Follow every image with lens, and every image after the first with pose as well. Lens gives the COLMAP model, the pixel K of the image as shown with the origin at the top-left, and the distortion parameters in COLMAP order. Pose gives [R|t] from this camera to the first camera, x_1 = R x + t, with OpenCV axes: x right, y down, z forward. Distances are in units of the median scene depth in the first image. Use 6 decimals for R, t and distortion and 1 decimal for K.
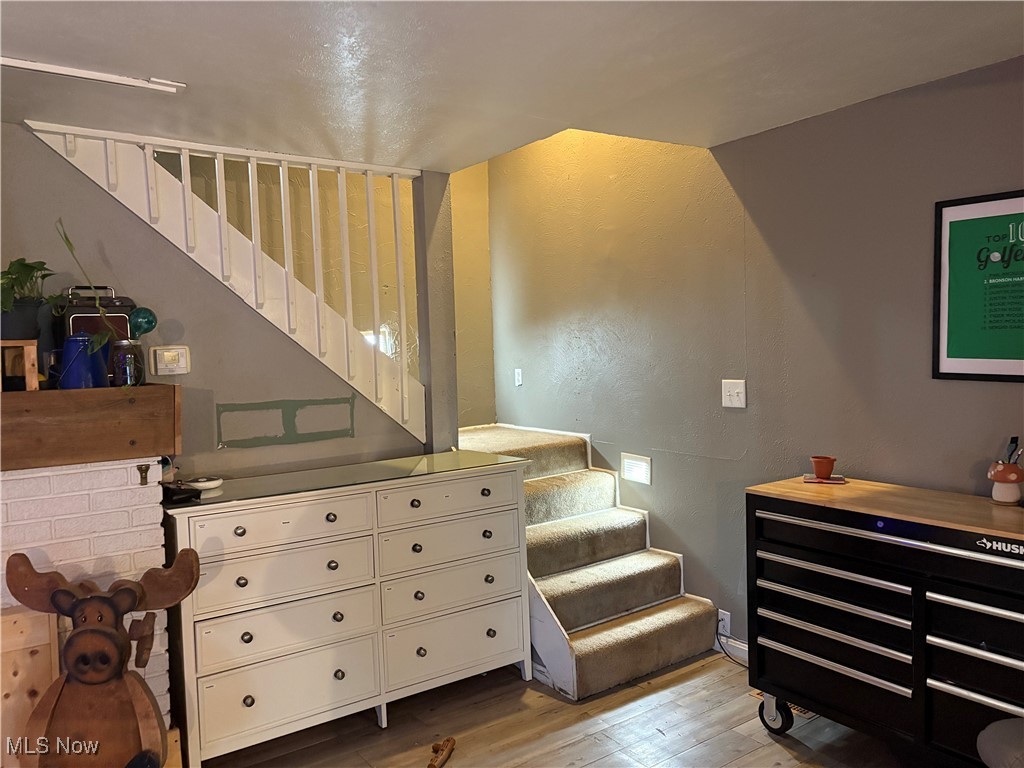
lens RADIAL K [[767.6, 0, 512.0], [0, 767.6, 384.0], [0, 0, 1]] dist [0.022005, -0.005301]
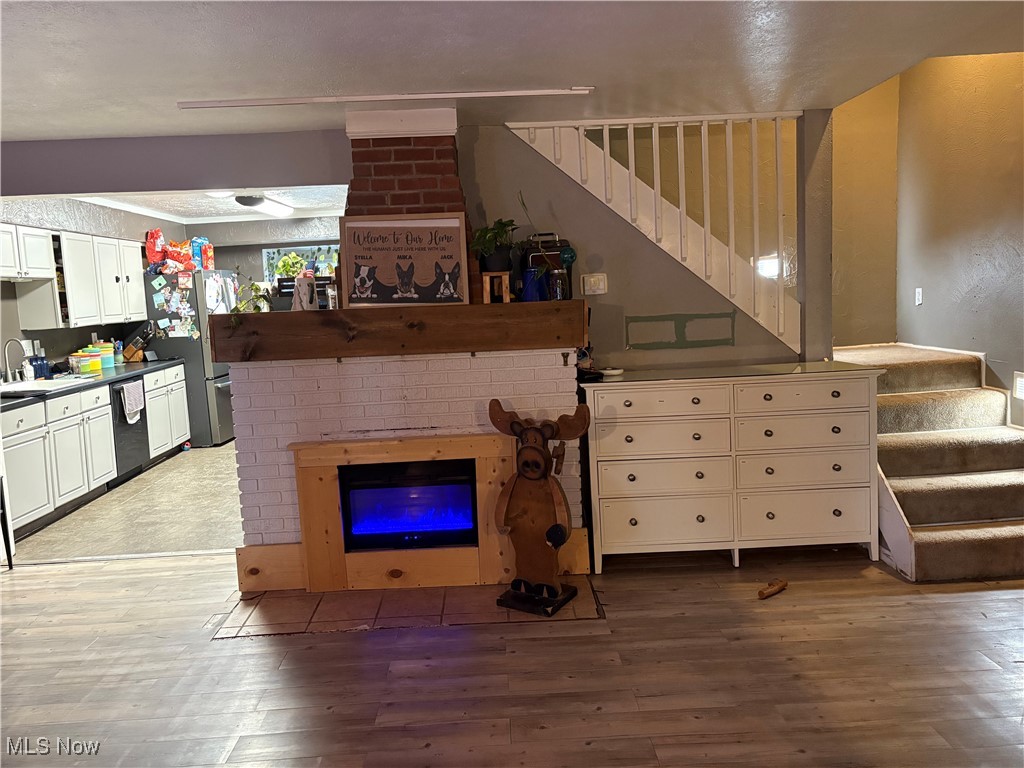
lens RADIAL K [[773.4, 0, 538.2], [0, 773.4, 383.6], [0, 0, 1]] dist [0.001672, 0.003522]
pose [[0.848795, 0.048494, -0.526493, 0.199241], [-0.000153, 0.995807, 0.091475, 0.019111], [0.528722, -0.077563, 0.845244, -0.225251]]
